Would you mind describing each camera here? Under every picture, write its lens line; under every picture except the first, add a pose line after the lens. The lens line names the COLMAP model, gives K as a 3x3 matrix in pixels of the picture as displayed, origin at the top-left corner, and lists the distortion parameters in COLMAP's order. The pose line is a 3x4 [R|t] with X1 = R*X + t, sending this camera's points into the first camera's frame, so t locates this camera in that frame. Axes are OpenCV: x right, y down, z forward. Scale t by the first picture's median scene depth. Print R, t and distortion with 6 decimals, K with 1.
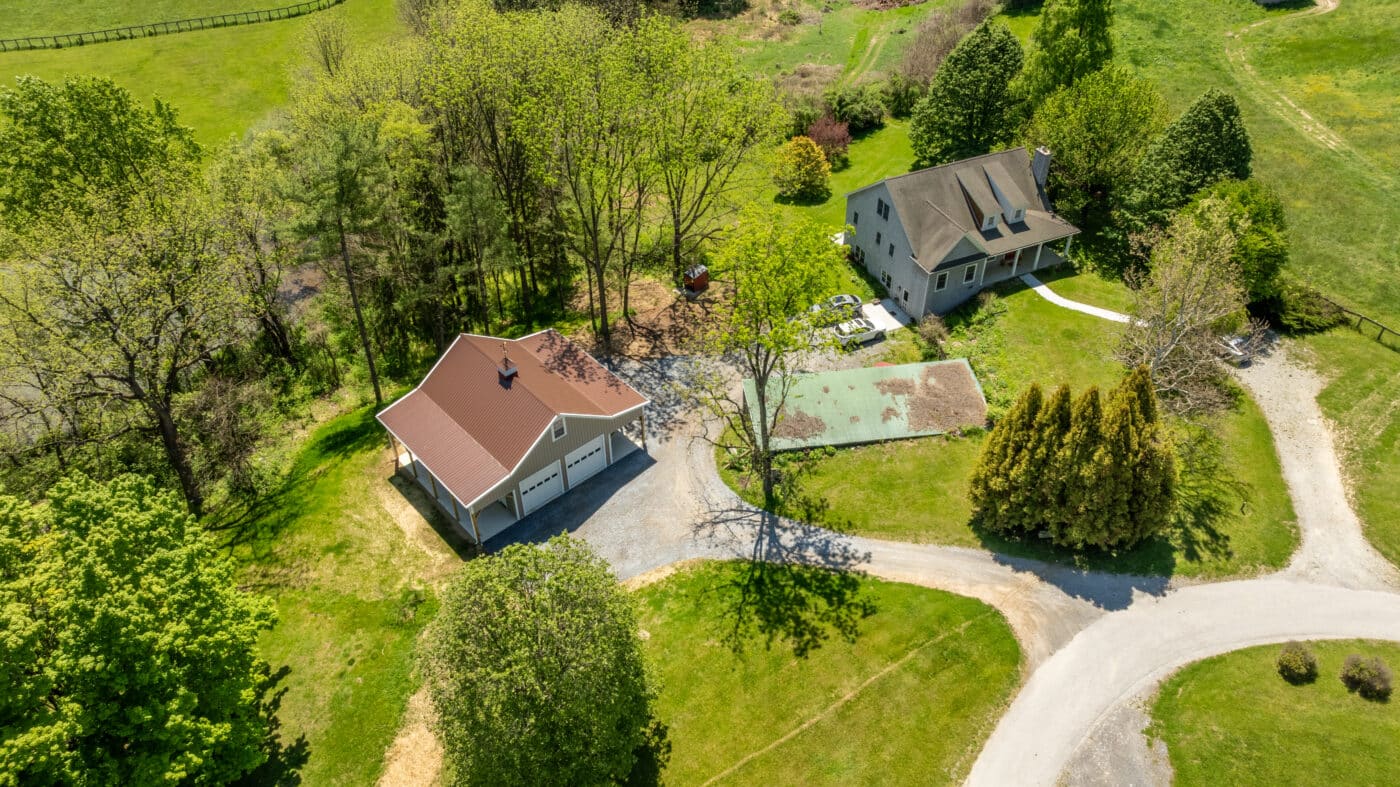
lens RADIAL K [[1004.8, 0, 705.3], [0, 1004.8, 392.2], [0, 0, 1]] dist [-0.015781, -0.002788]
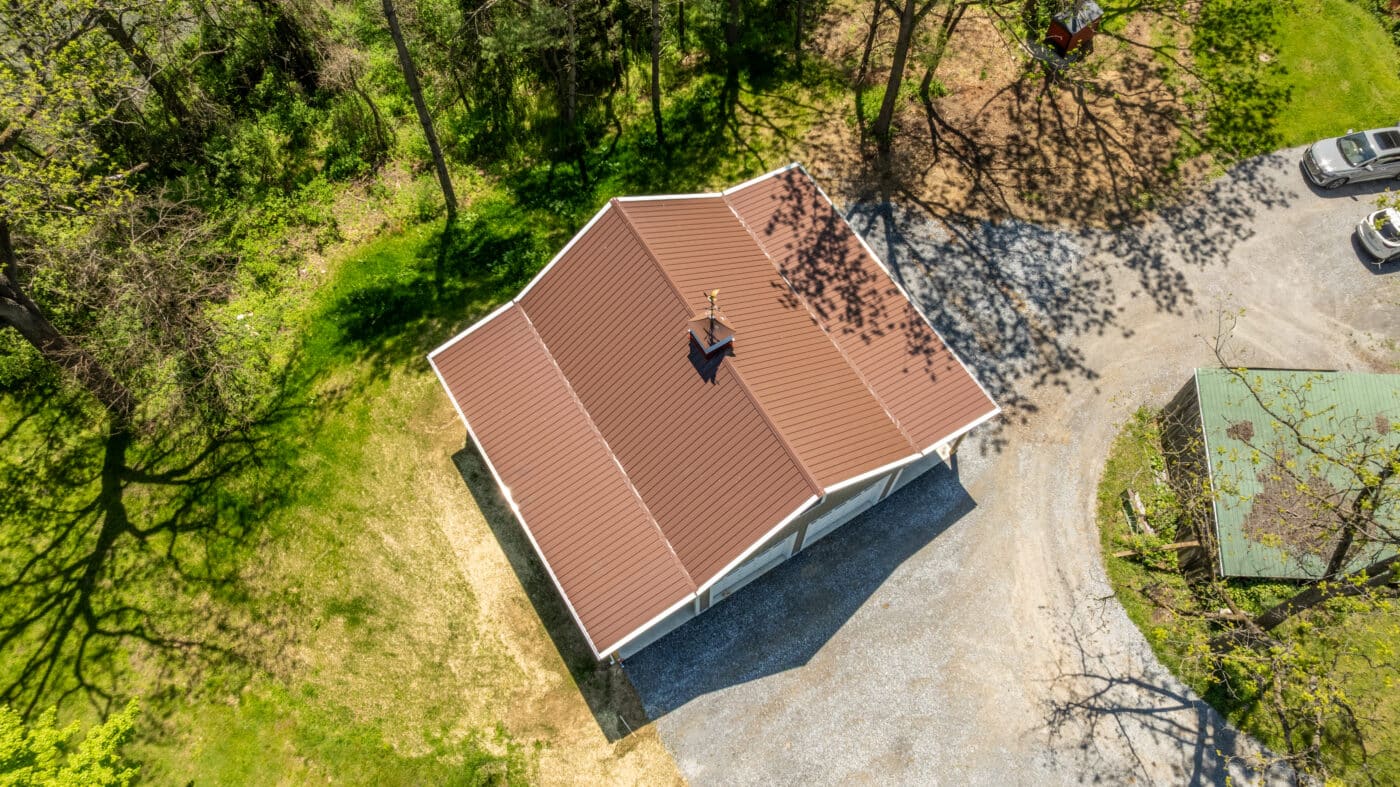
lens RADIAL K [[972.2, 0, 699.2], [0, 972.2, 392.5], [0, 0, 1]] dist [0.013944, -0.009938]
pose [[0.983709, 0.165437, -0.070332, -0.155828], [-0.118287, 0.890297, 0.439749, -0.174619], [0.135367, -0.424265, 0.895363, 0.561785]]
